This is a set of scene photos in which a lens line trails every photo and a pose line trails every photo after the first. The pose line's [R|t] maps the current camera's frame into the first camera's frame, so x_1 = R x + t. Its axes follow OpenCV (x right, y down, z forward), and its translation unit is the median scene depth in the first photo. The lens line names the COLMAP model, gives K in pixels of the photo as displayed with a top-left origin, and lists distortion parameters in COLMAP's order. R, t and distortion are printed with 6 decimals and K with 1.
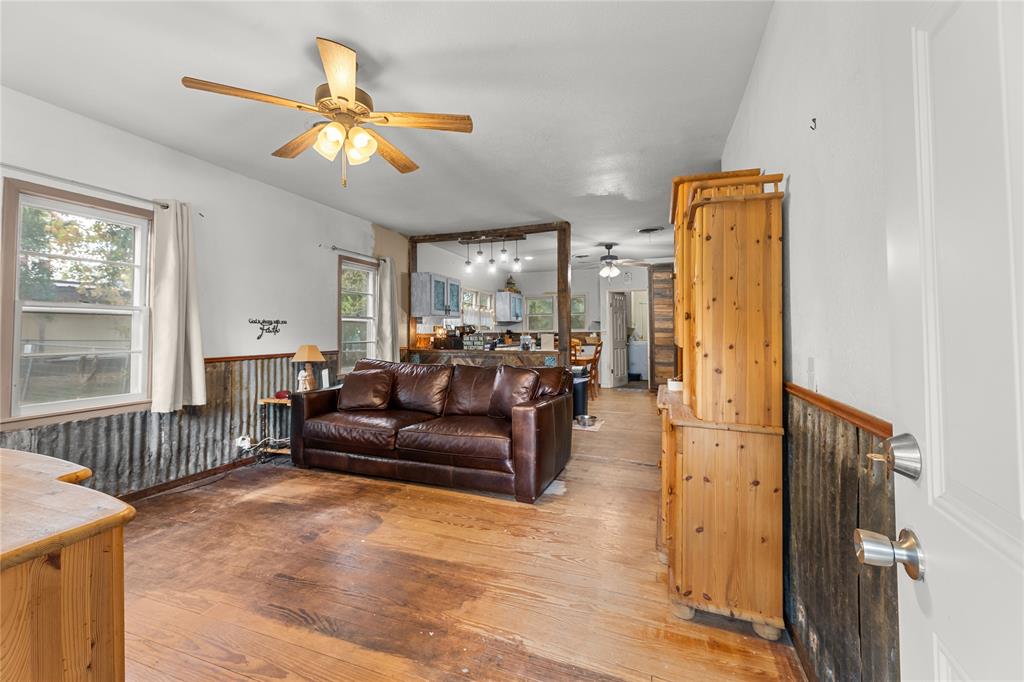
lens RADIAL K [[415.8, 0, 503.7], [0, 415.8, 318.4], [0, 0, 1]] dist [-0.001268, -0.000415]
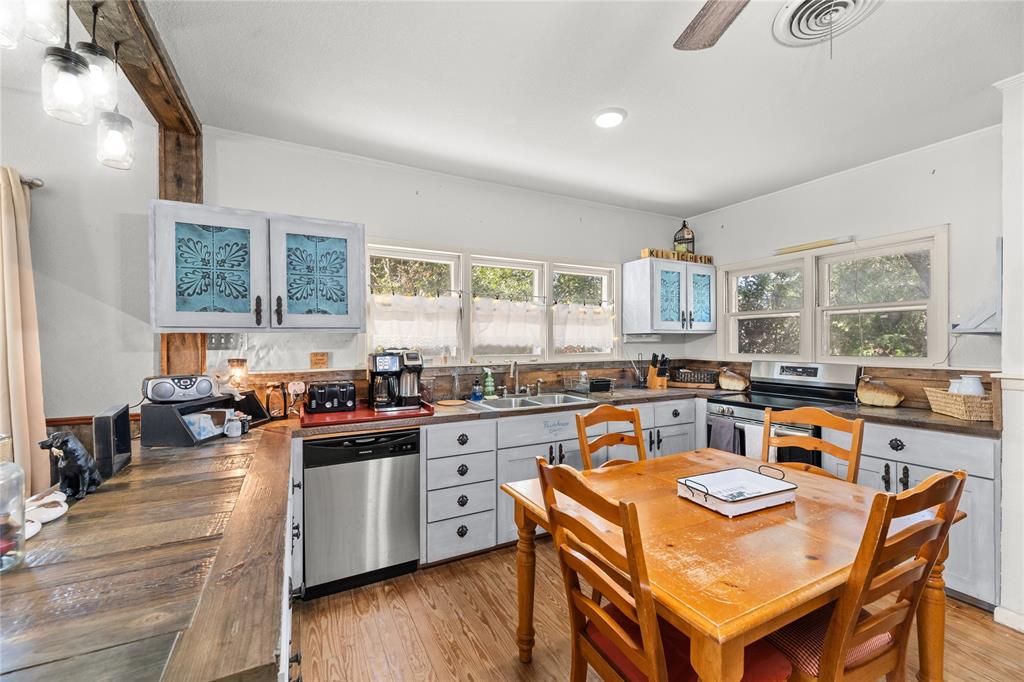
lens RADIAL K [[415.8, 0, 504.9], [0, 415.8, 344.4], [0, 0, 1]] dist [-0.001268, -0.000415]
pose [[0.749170, 0.010101, -0.662301, 0.206420], [0.021087, 0.999013, 0.039090, -0.000893], [0.662042, -0.043251, 0.748218, 0.748034]]
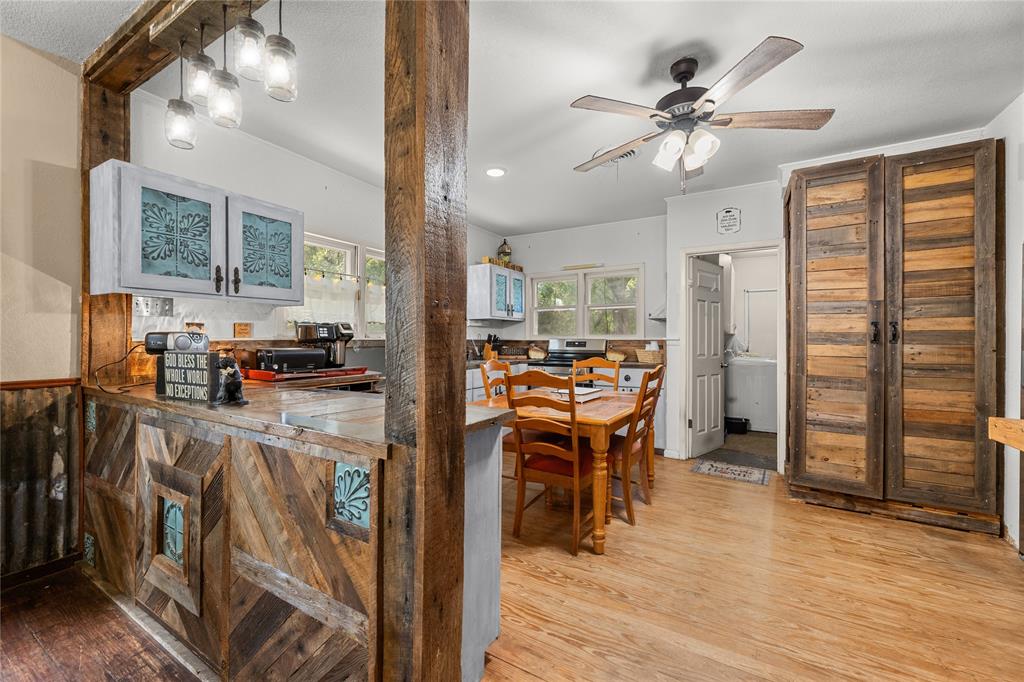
lens RADIAL K [[415.8, 0, 505.5], [0, 415.8, 341.5], [0, 0, 1]] dist [-0.001268, -0.000415]
pose [[0.984788, 0.010618, -0.173434, 0.154632], [-0.003497, 0.999140, 0.041317, 0.017152], [0.173724, -0.040082, 0.983978, 0.575152]]
